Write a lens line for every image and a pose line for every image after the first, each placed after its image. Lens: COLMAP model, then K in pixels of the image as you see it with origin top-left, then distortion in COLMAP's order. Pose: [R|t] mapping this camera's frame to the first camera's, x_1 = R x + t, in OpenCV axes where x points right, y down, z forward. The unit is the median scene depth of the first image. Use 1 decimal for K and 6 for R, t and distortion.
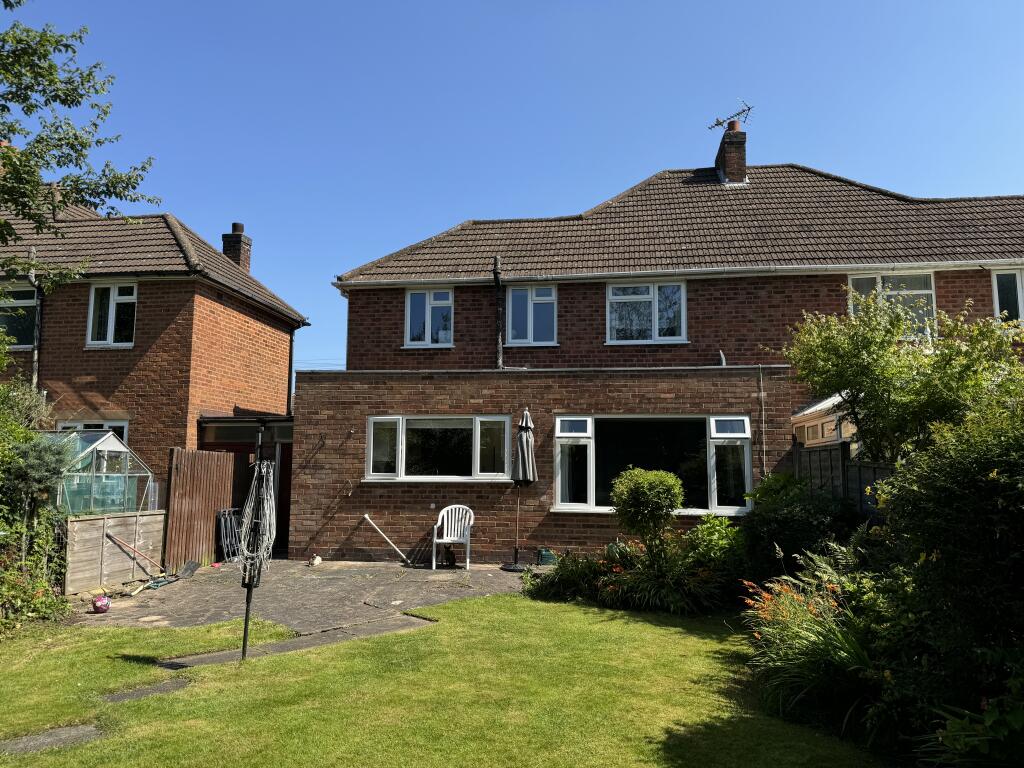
lens RADIAL K [[757.5, 0, 550.3], [0, 757.5, 378.1], [0, 0, 1]] dist [0.060362, -0.068854]
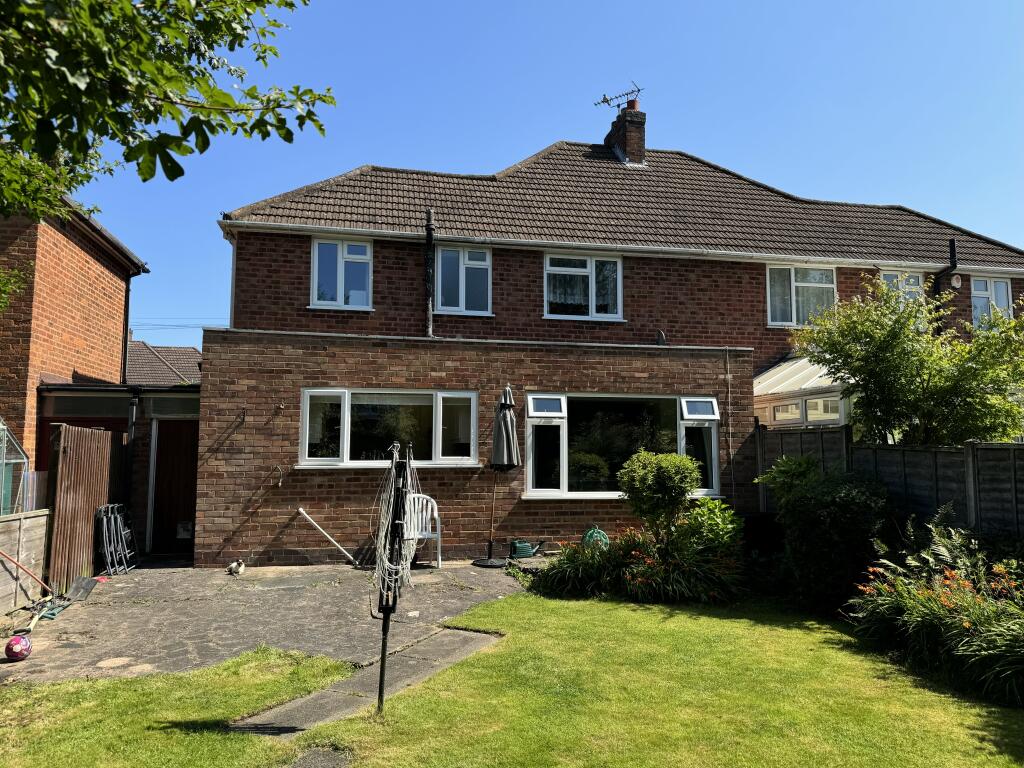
lens RADIAL K [[757.5, 0, 522.1], [0, 757.5, 379.7], [0, 0, 1]] dist [0.060362, -0.068854]
pose [[0.937665, 0.029972, 0.346246, -0.306746], [-0.038677, 0.999085, 0.018258, 0.017131], [-0.345382, -0.030512, 0.937966, 0.153273]]
